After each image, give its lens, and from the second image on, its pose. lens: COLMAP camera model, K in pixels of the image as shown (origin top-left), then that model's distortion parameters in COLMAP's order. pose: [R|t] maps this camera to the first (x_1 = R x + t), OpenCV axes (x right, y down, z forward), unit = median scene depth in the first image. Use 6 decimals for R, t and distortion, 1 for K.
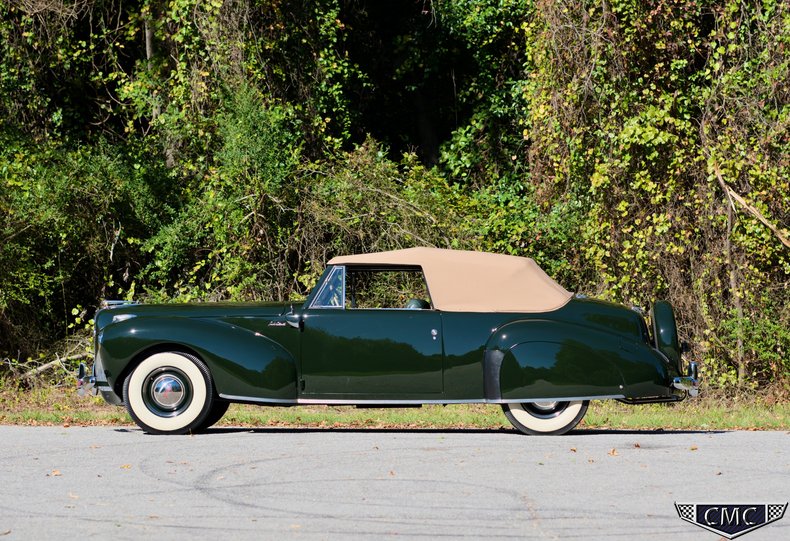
lens RADIAL K [[3389.4, 0, 428.1], [0, 3389.4, 285.8], [0, 0, 1]] dist [0.209662, 0.000000]
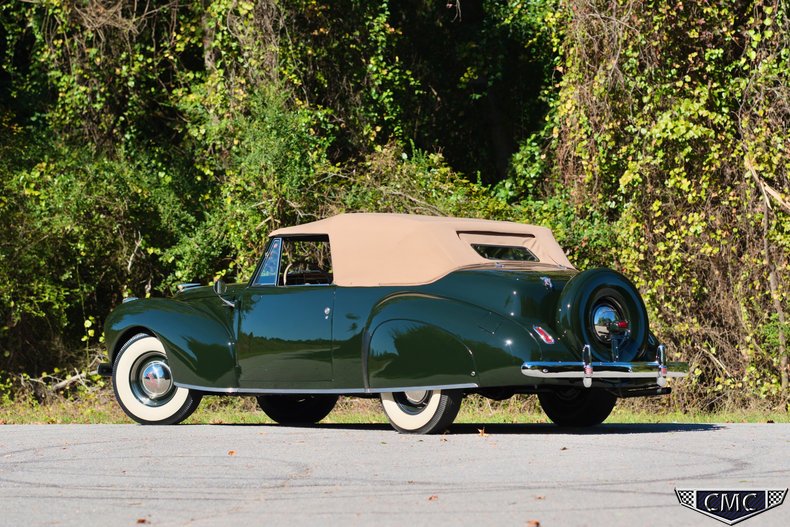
lens RADIAL K [[3291.3, 0, 391.7], [0, 3291.3, 265.5], [0, 0, 1]] dist [0.251050, 0.000000]
pose [[0.994205, -0.010804, -0.106961, 0.081980], [0.007543, 0.999496, -0.030846, 0.020707], [0.107240, 0.029861, 0.993785, 0.084049]]
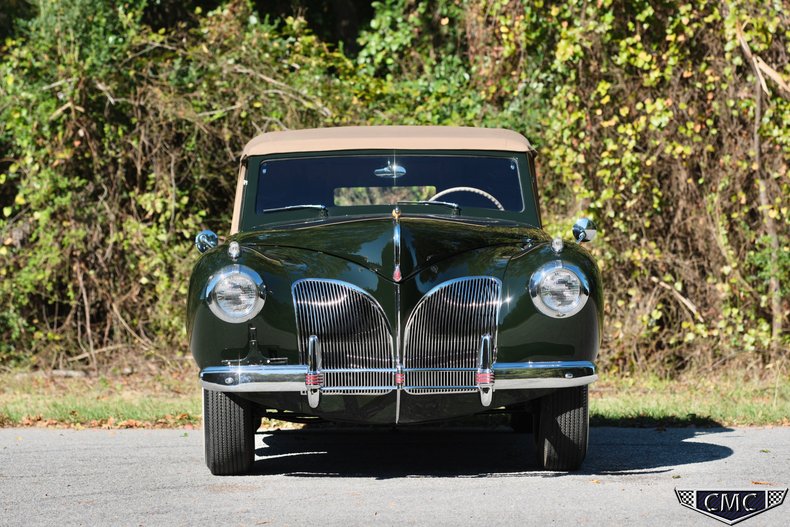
lens RADIAL K [[3291.3, 0, 400.7], [0, 3291.3, 266.7], [0, 0, 1]] dist [0.251050, 0.000000]
pose [[0.999896, -0.010760, -0.009639, 0.022456], [0.010851, 0.999897, 0.009406, 0.005942], [0.009536, -0.009510, 0.999909, 0.328479]]
